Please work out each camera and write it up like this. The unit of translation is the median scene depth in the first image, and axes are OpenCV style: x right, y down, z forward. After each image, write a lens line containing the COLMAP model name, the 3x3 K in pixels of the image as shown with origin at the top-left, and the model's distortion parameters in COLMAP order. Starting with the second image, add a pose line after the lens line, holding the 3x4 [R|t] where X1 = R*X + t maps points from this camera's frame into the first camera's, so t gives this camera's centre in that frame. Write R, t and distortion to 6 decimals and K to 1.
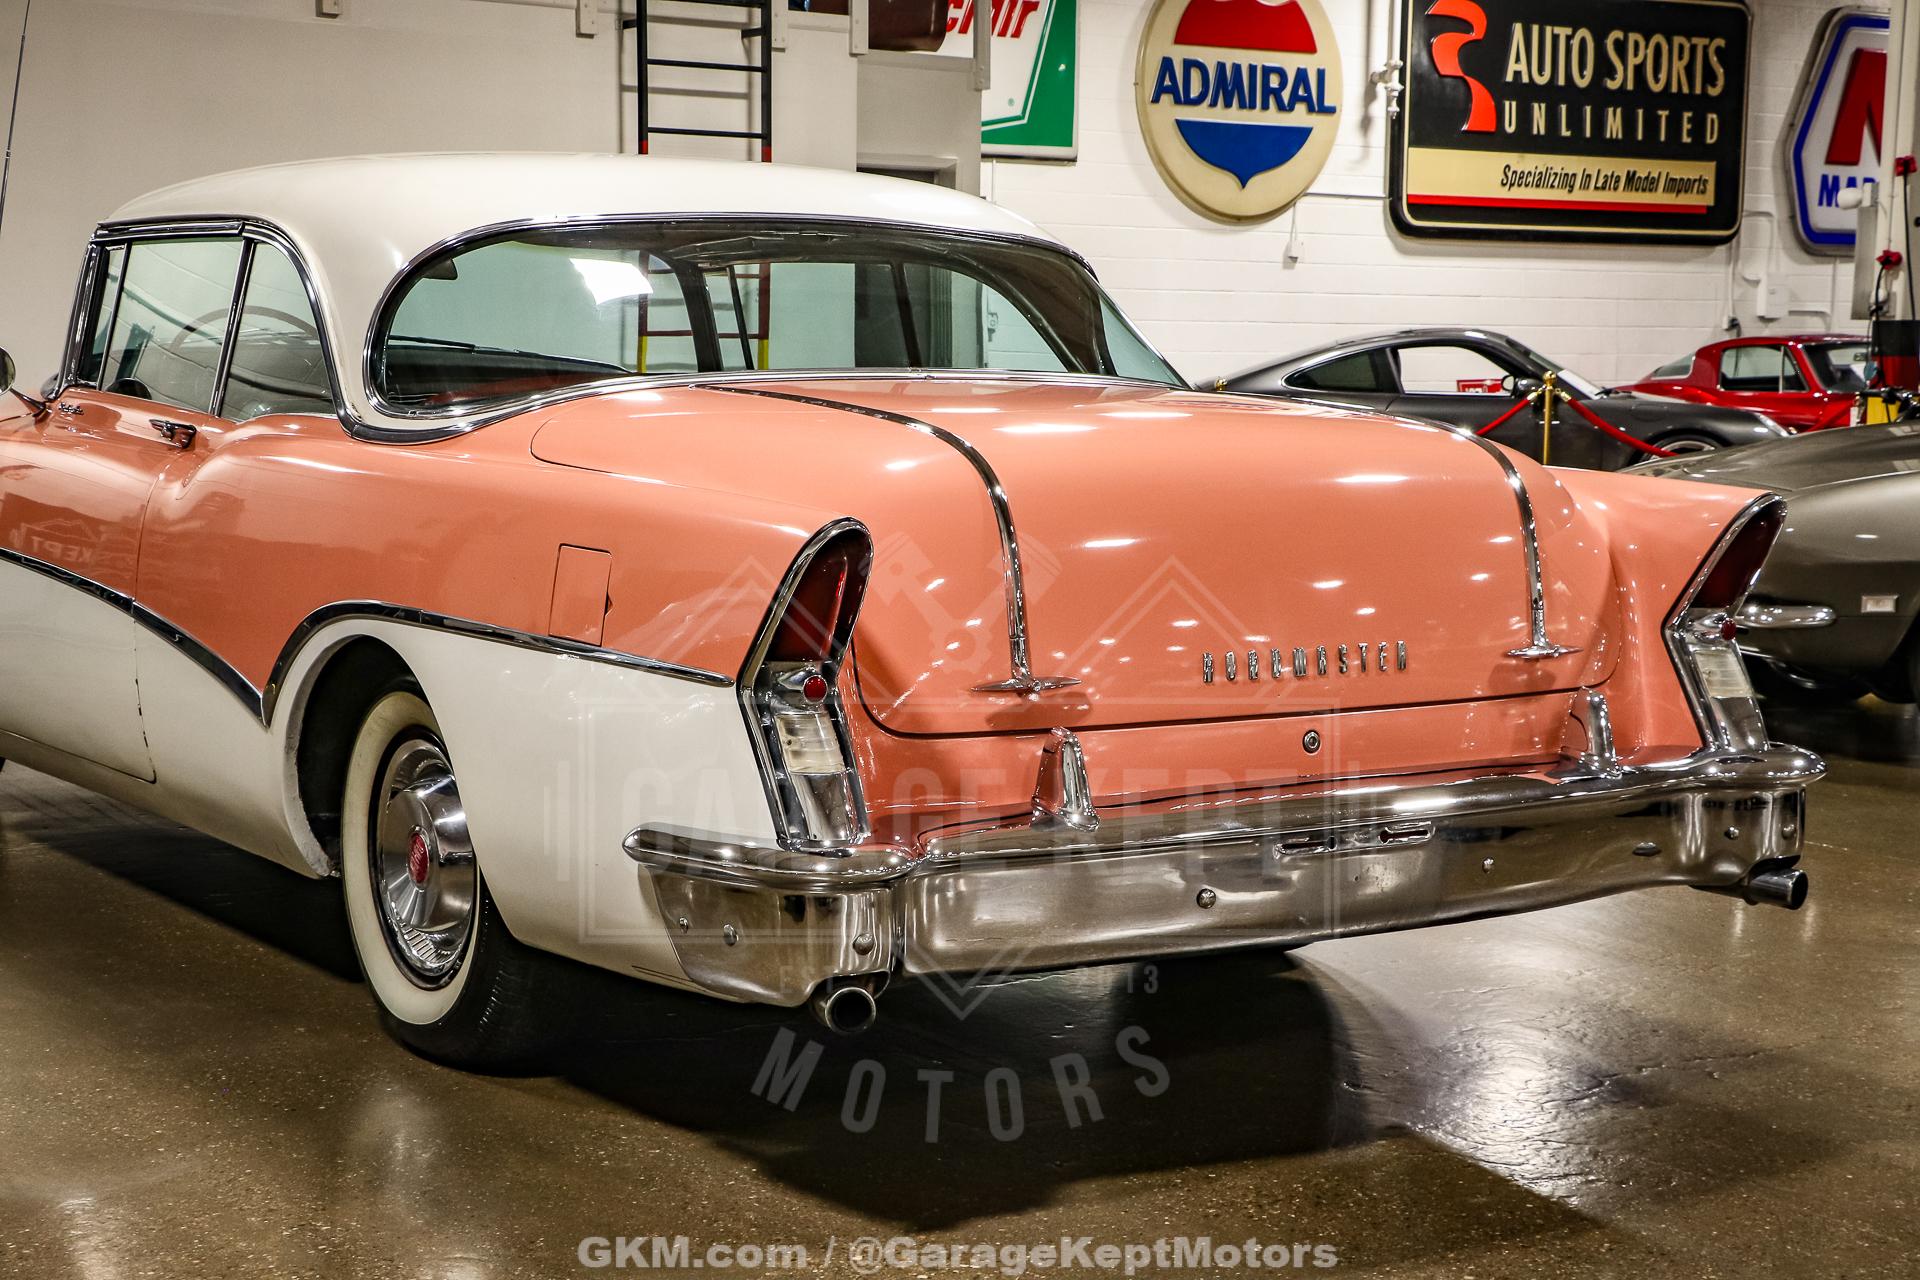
lens RADIAL K [[2960.4, 0, 960.0], [0, 2960.4, 640.0], [0, 0, 1]] dist [-0.002116, 0.787605]
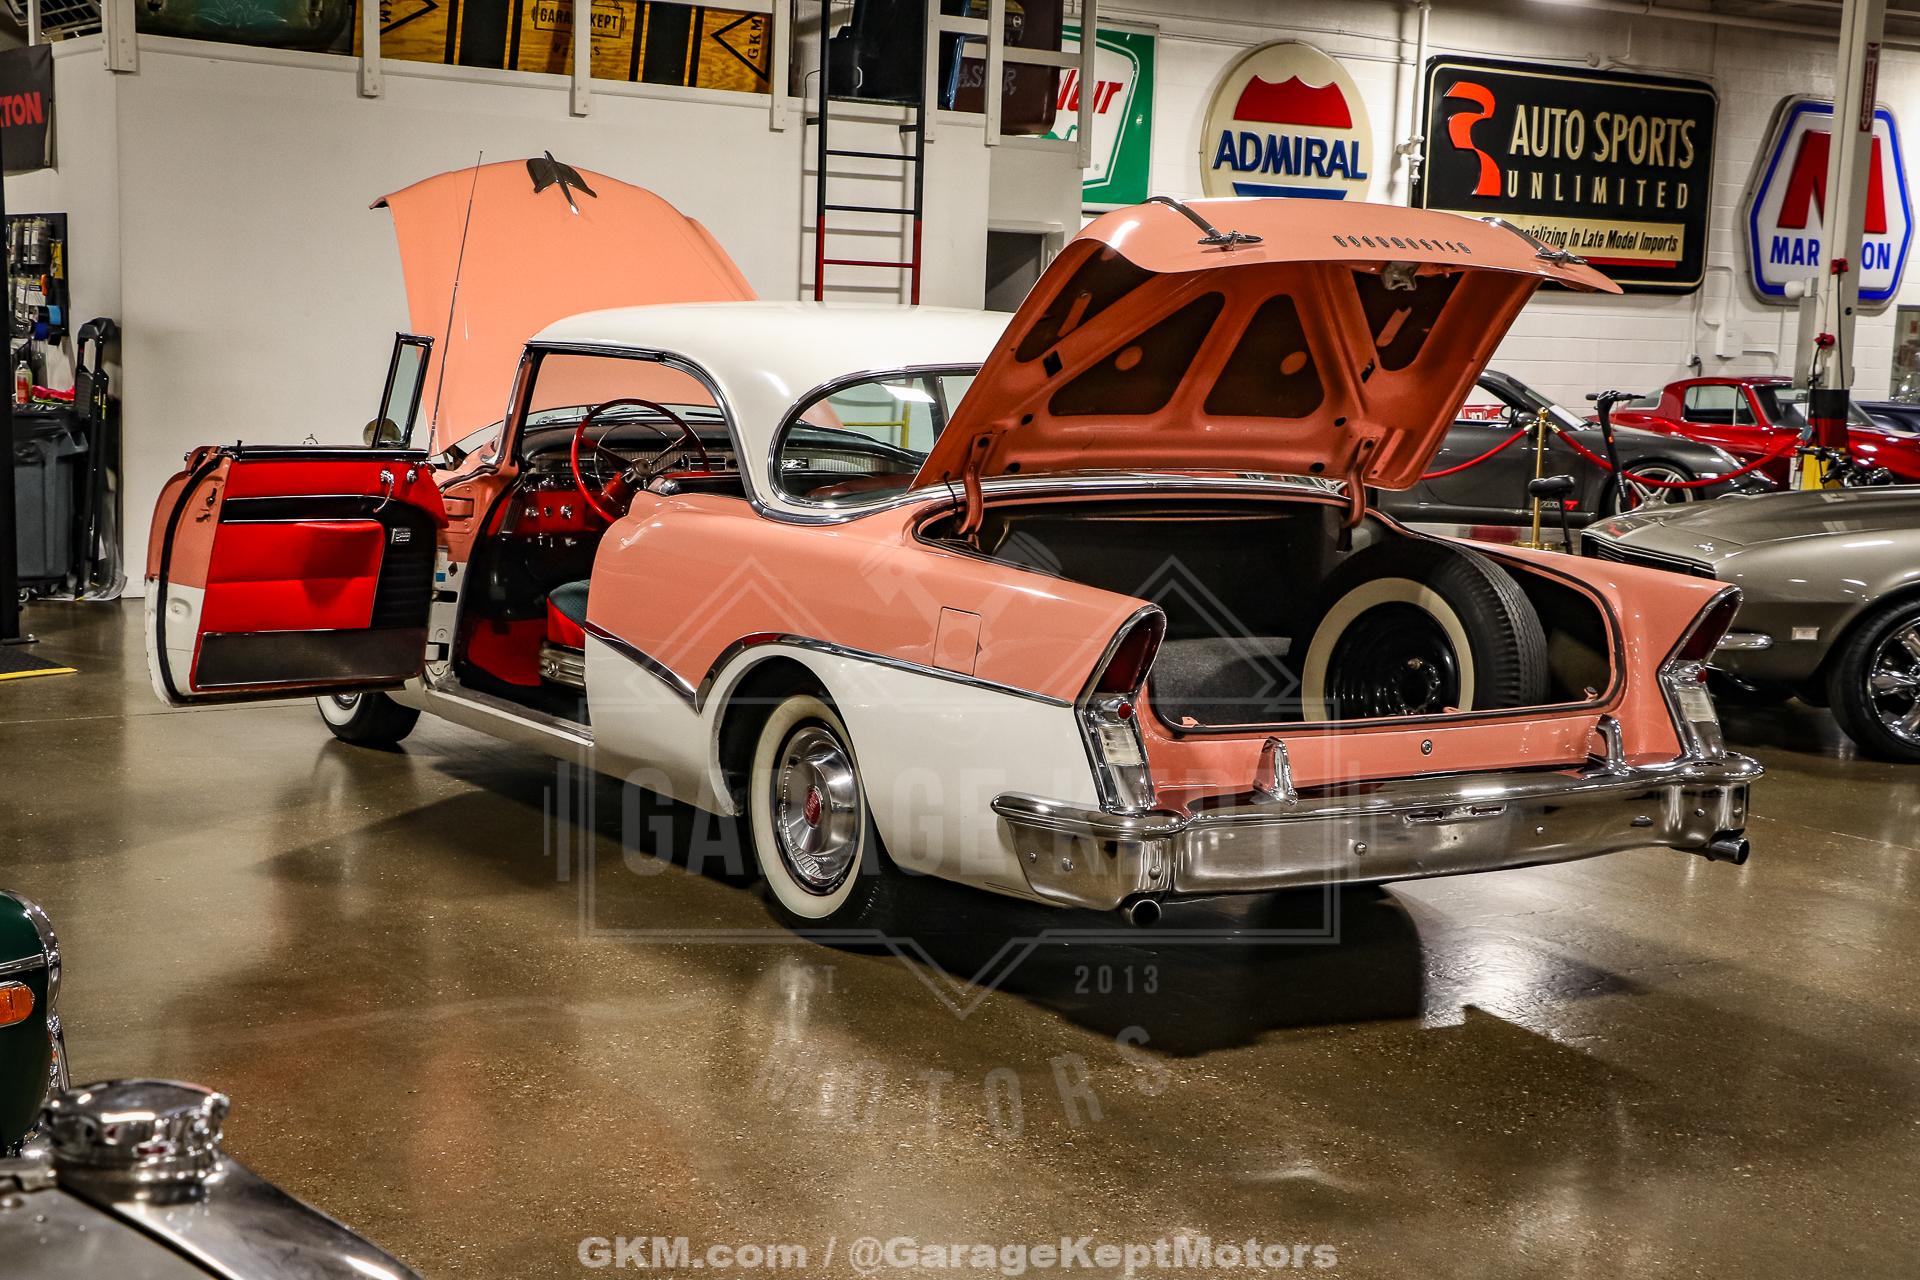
lens RADIAL K [[2681.0, 0, 960.4], [0, 2681.0, 649.1], [0, 0, 1]] dist [-0.030841, 0.514435]
pose [[0.999625, 0.026216, -0.007937, -0.022132], [-0.026050, 0.999453, 0.020363, -0.007641], [0.008466, -0.020148, 0.999761, -0.075884]]
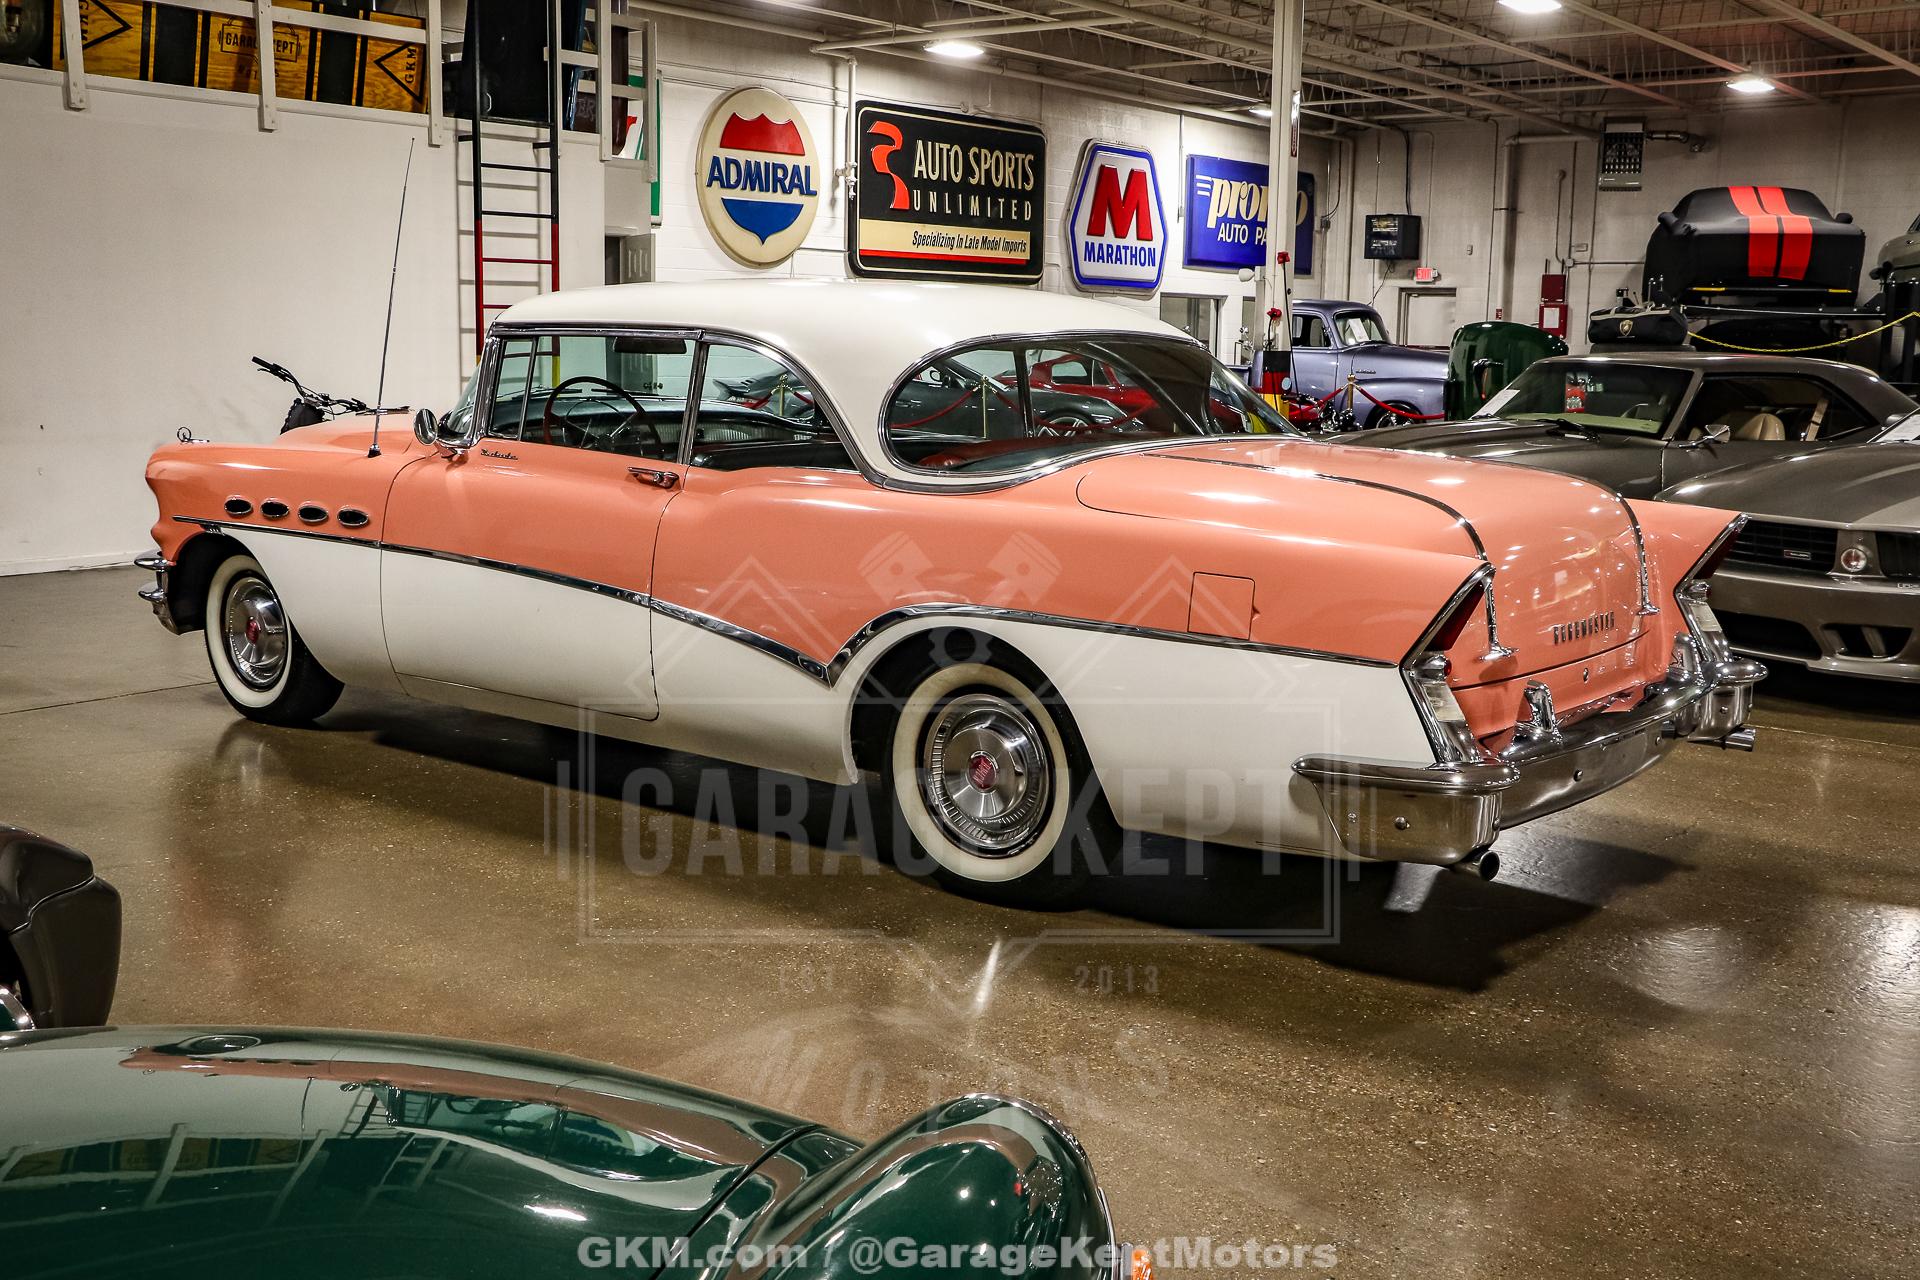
lens RADIAL K [[1960.9, 0, 1001.3], [0, 1960.9, 683.8], [0, 0, 1]] dist [-0.155626, 0.257110]
pose [[0.948436, -0.048253, 0.313274, -0.107072], [0.022231, 0.996037, 0.086116, -0.012528], [-0.316188, -0.074711, 0.945750, 0.013500]]
